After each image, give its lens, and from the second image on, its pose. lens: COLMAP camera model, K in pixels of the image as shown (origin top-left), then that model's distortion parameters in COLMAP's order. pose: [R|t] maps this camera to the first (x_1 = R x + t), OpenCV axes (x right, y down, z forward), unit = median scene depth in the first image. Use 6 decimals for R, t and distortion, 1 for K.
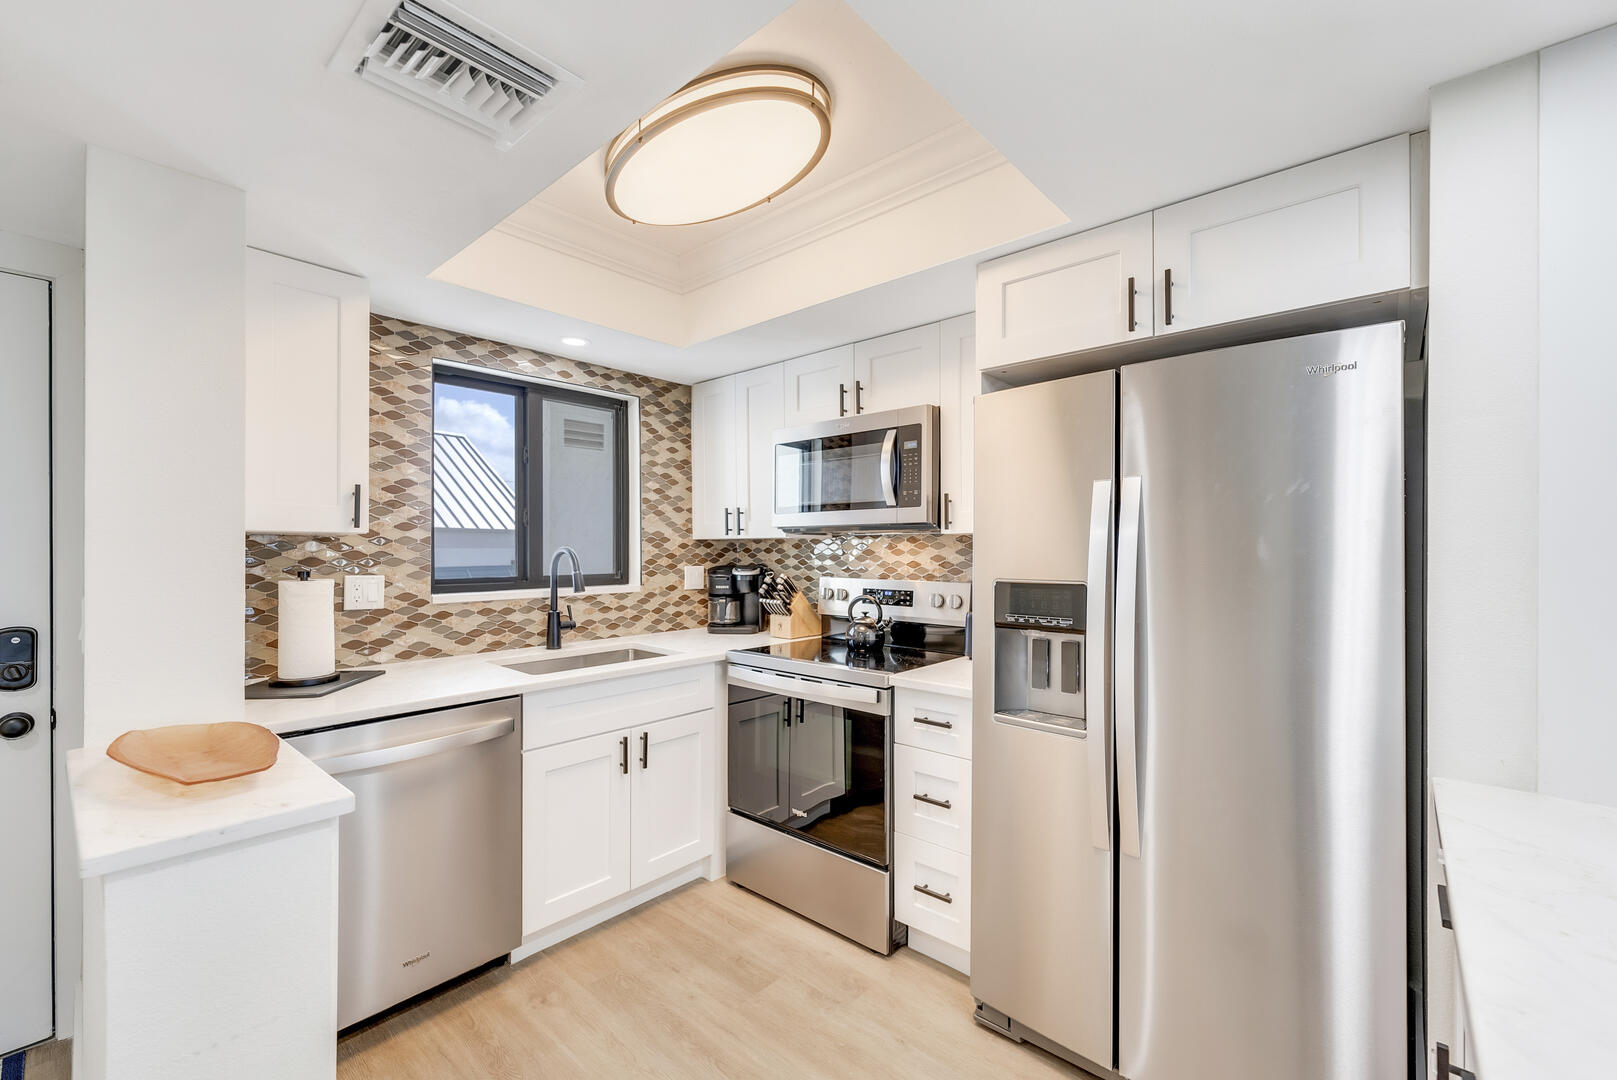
lens RADIAL K [[665.6, 0, 807.6], [0, 665.6, 544.9], [0, 0, 1]] dist [0.000805, -0.000261]
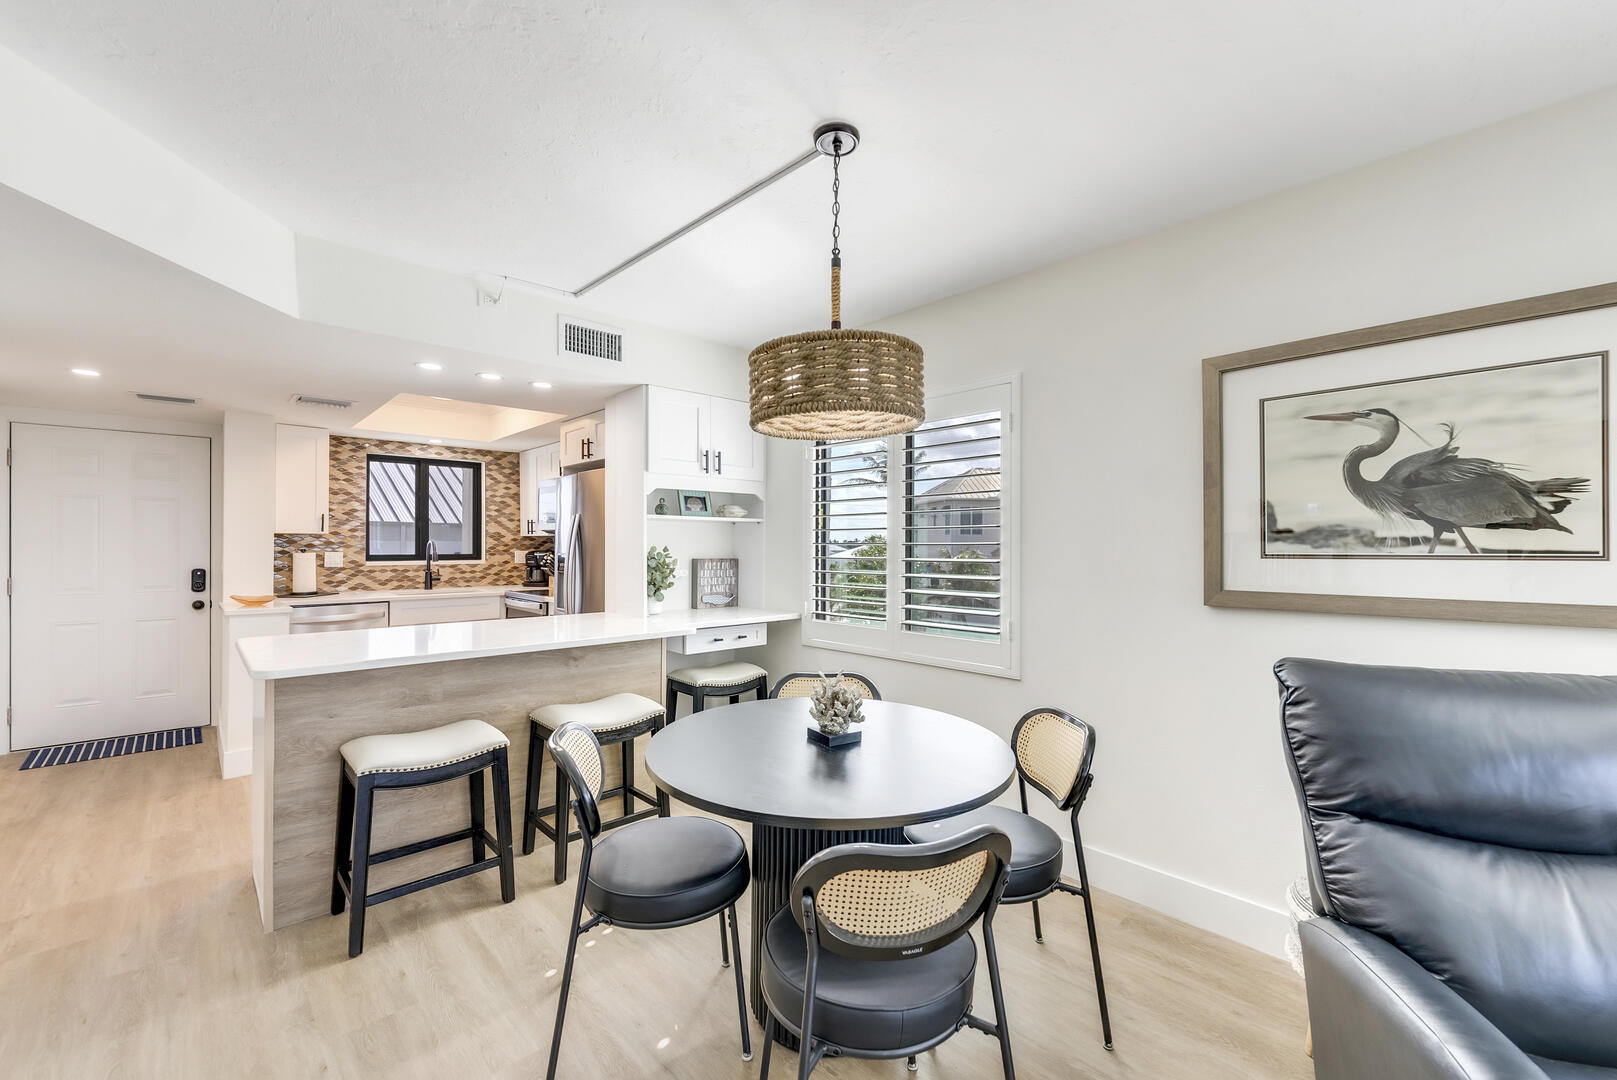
lens RADIAL K [[665.6, 0, 808.6], [0, 665.6, 544.7], [0, 0, 1]] dist [0.000805, -0.000261]
pose [[0.994066, 0.003356, -0.108729, 0.967409], [-0.002917, 0.999987, 0.004191, 0.005594], [0.108741, -0.003848, 0.994063, -0.875783]]
